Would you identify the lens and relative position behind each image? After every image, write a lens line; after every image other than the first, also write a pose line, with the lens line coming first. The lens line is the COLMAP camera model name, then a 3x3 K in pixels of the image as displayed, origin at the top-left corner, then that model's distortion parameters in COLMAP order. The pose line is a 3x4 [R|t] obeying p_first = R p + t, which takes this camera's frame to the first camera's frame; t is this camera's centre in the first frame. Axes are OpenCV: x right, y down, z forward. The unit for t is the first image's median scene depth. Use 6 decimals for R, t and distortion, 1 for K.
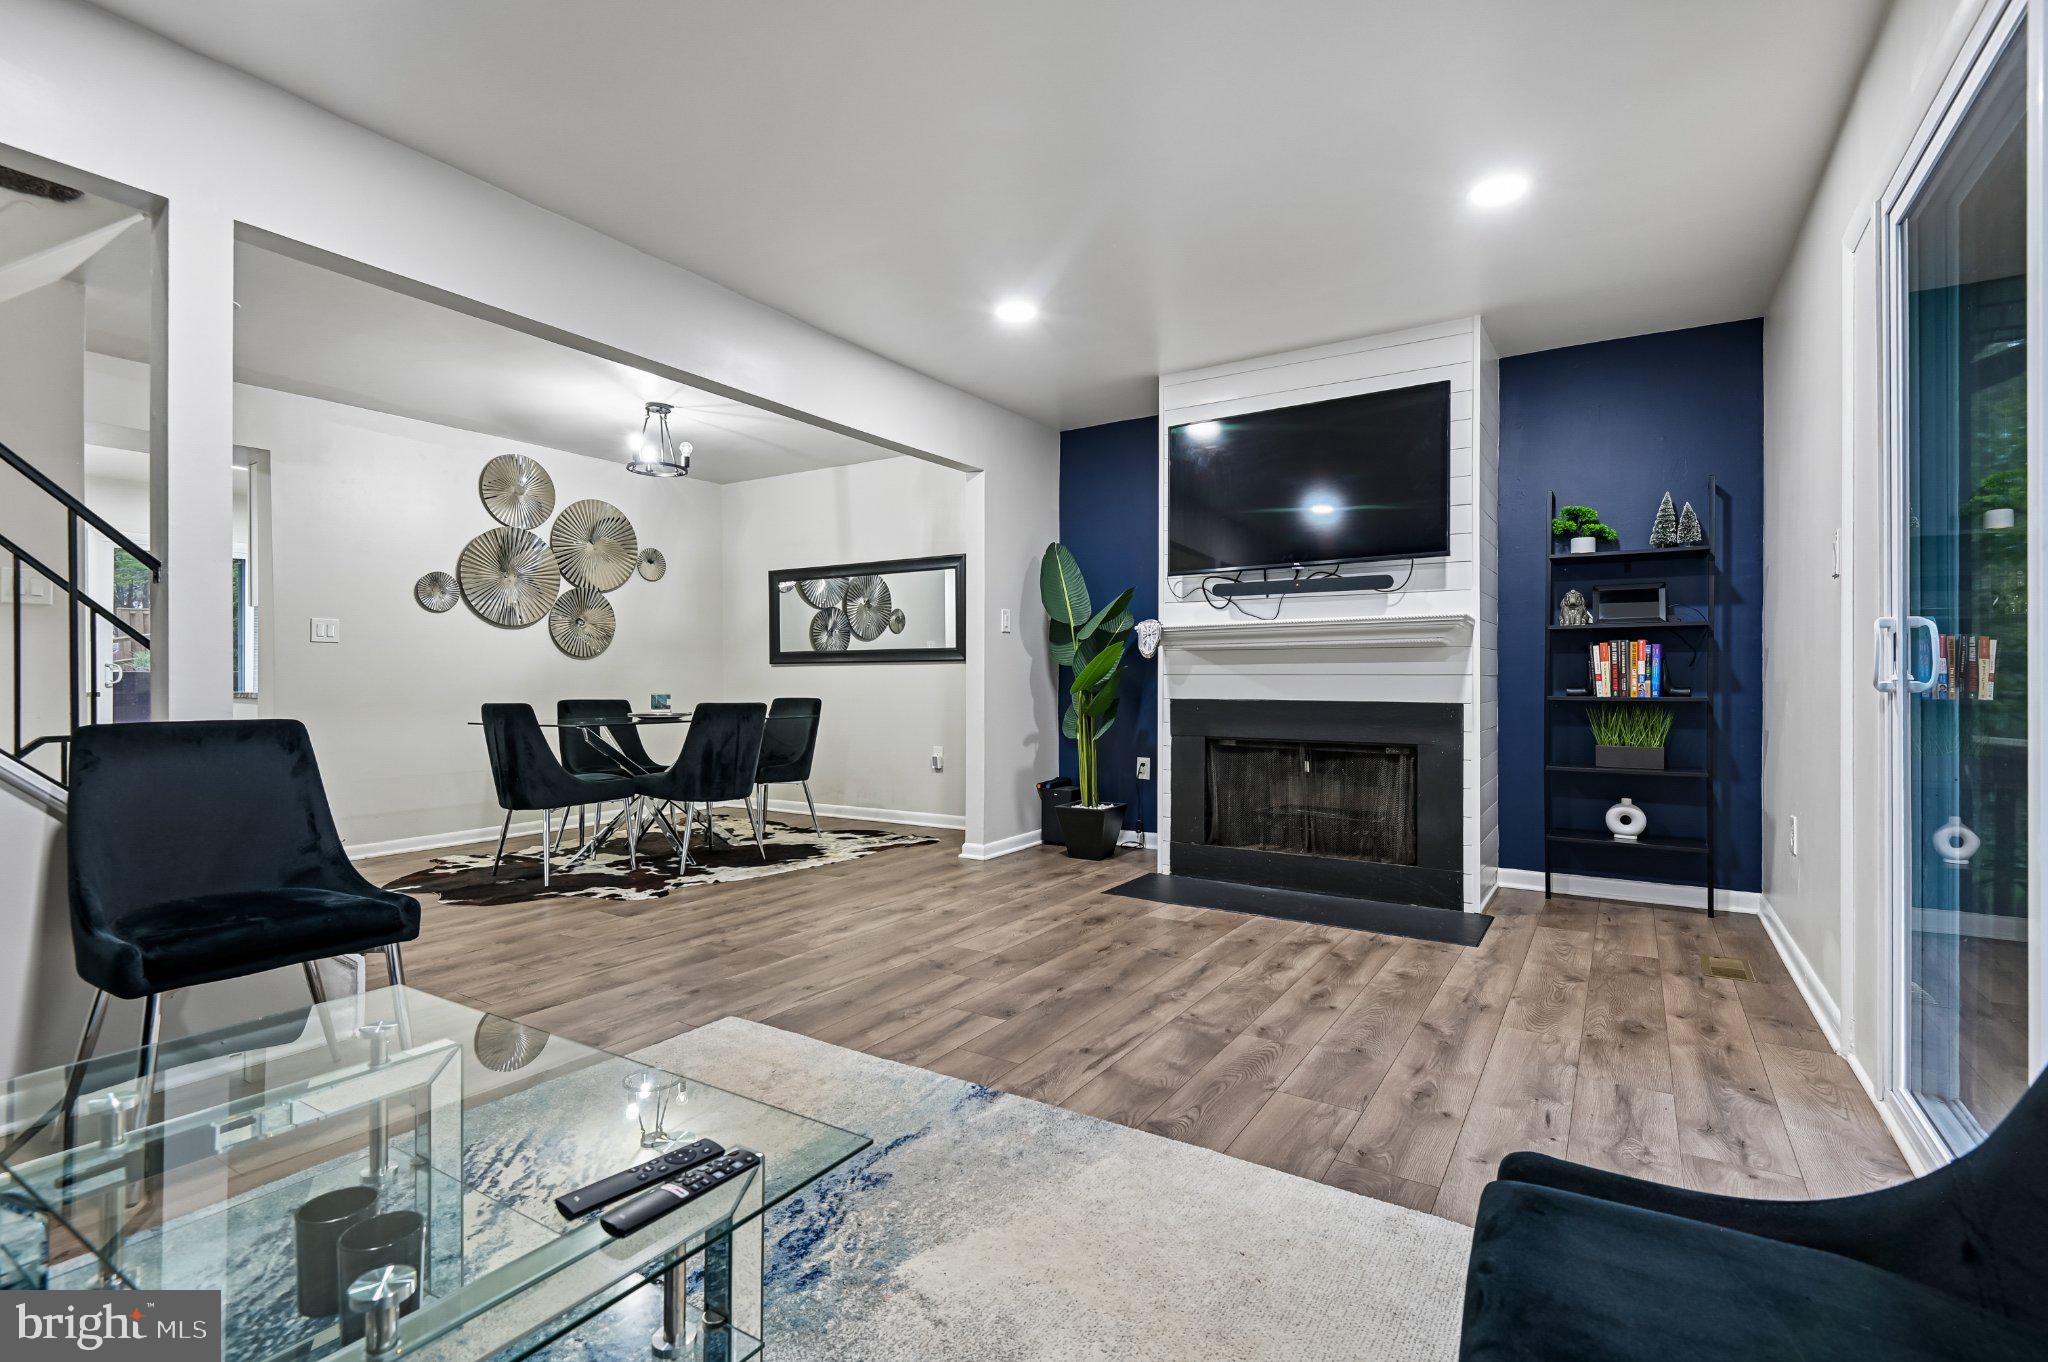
lens RADIAL K [[938.1, 0, 1056.0], [0, 938.1, 681.3], [0, 0, 1]] dist [0.025255, 0.000016]
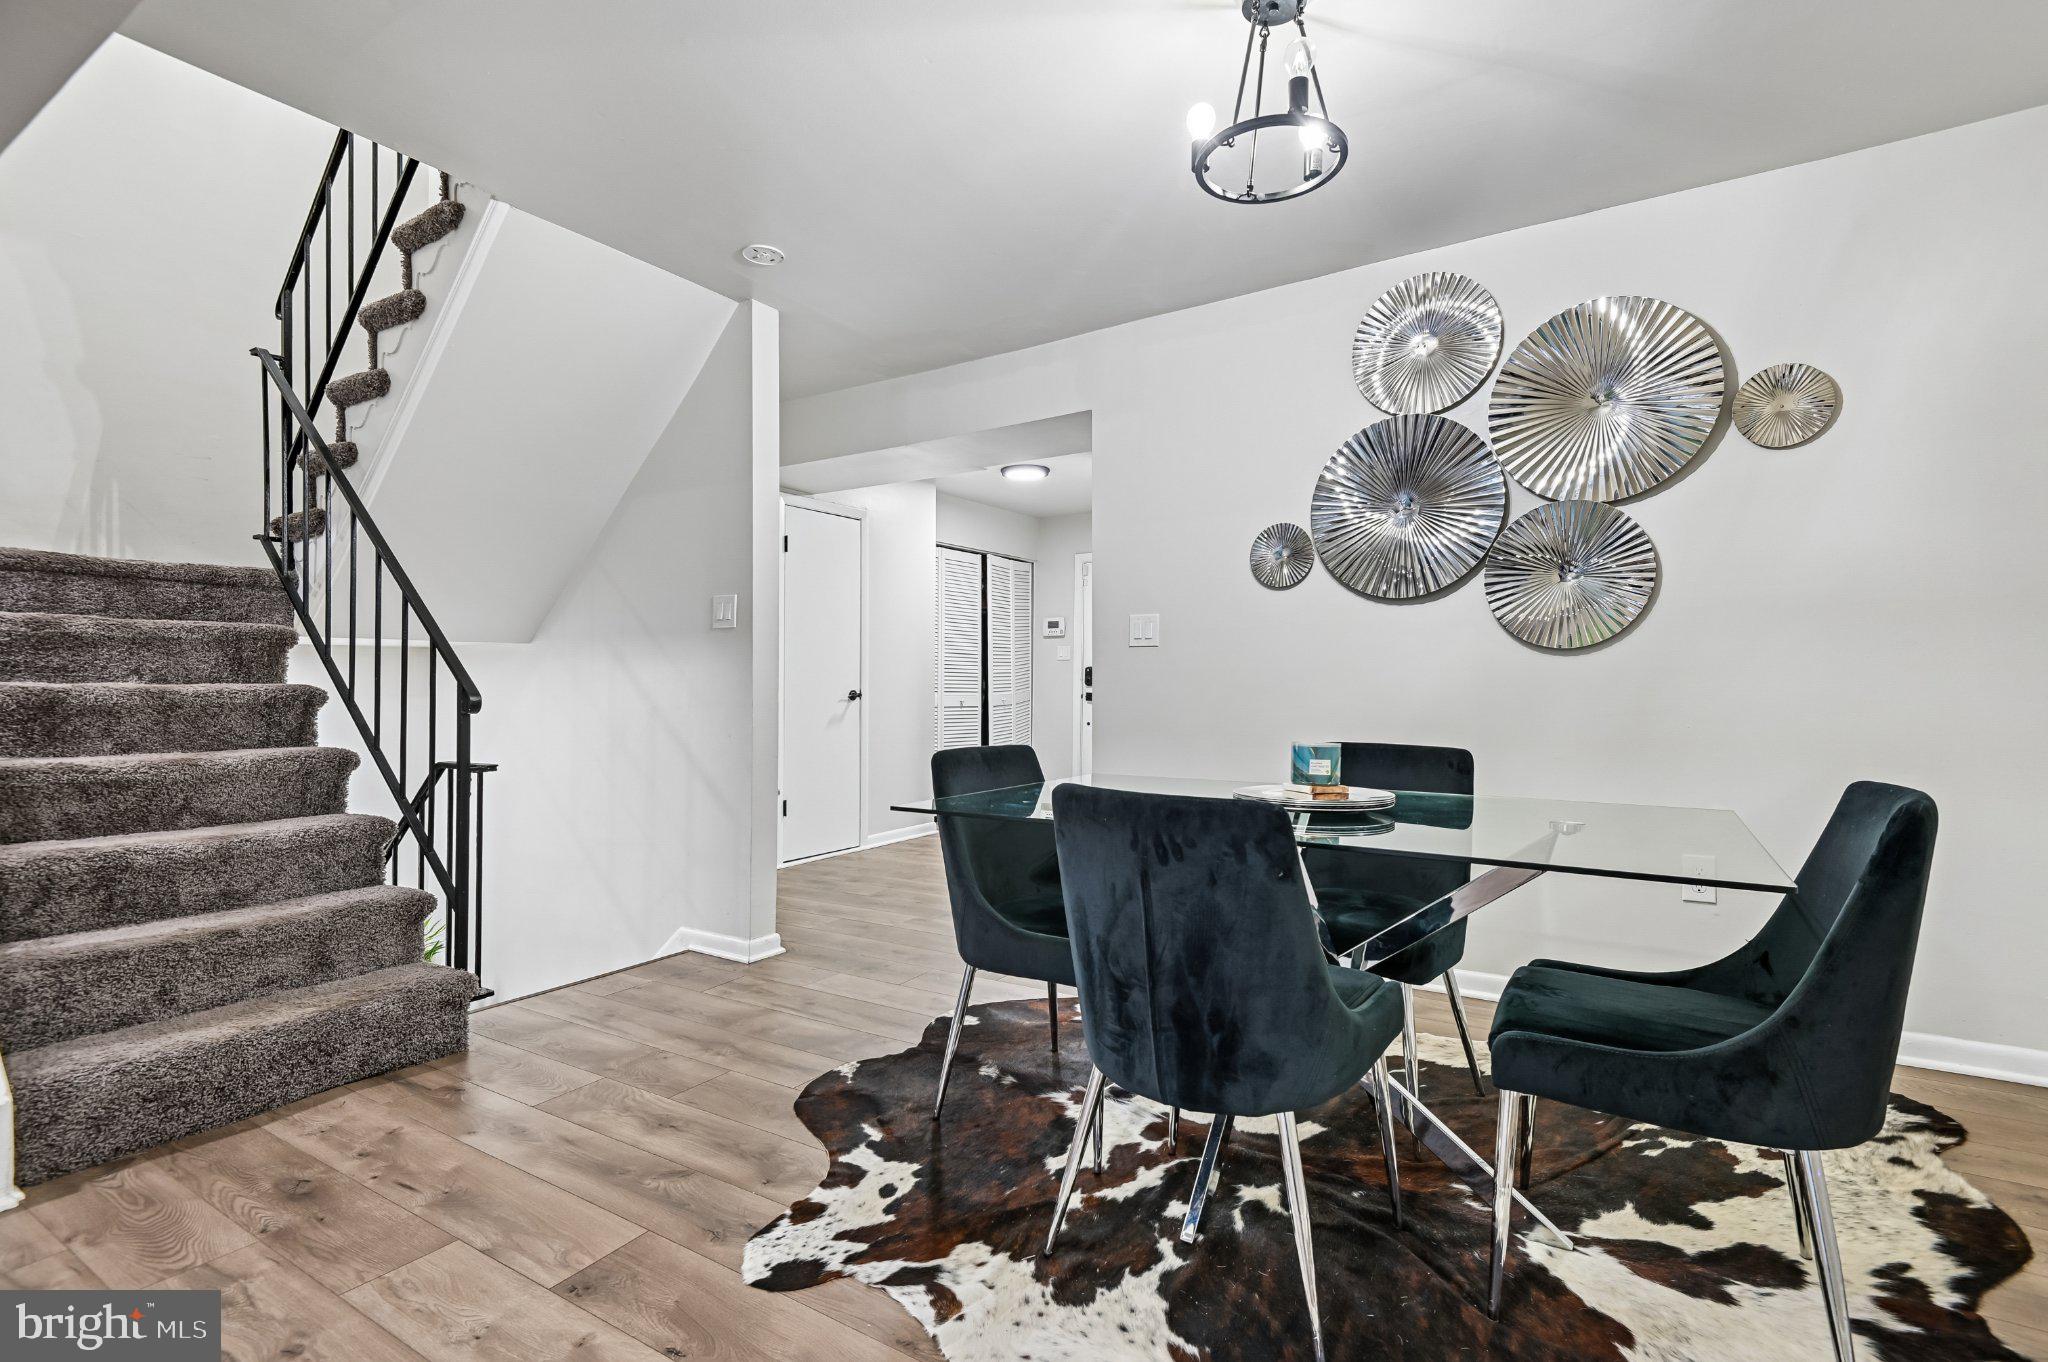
lens RADIAL K [[946.0, 0, 1024.0], [0, 946.0, 681.0], [0, 0, 1]] dist [0.029350, -0.024741]
pose [[-0.033418, -0.002542, -0.999438, -0.044076], [0.004213, 0.999988, -0.002684, -0.021498], [0.999433, -0.004300, -0.033407, 1.588359]]
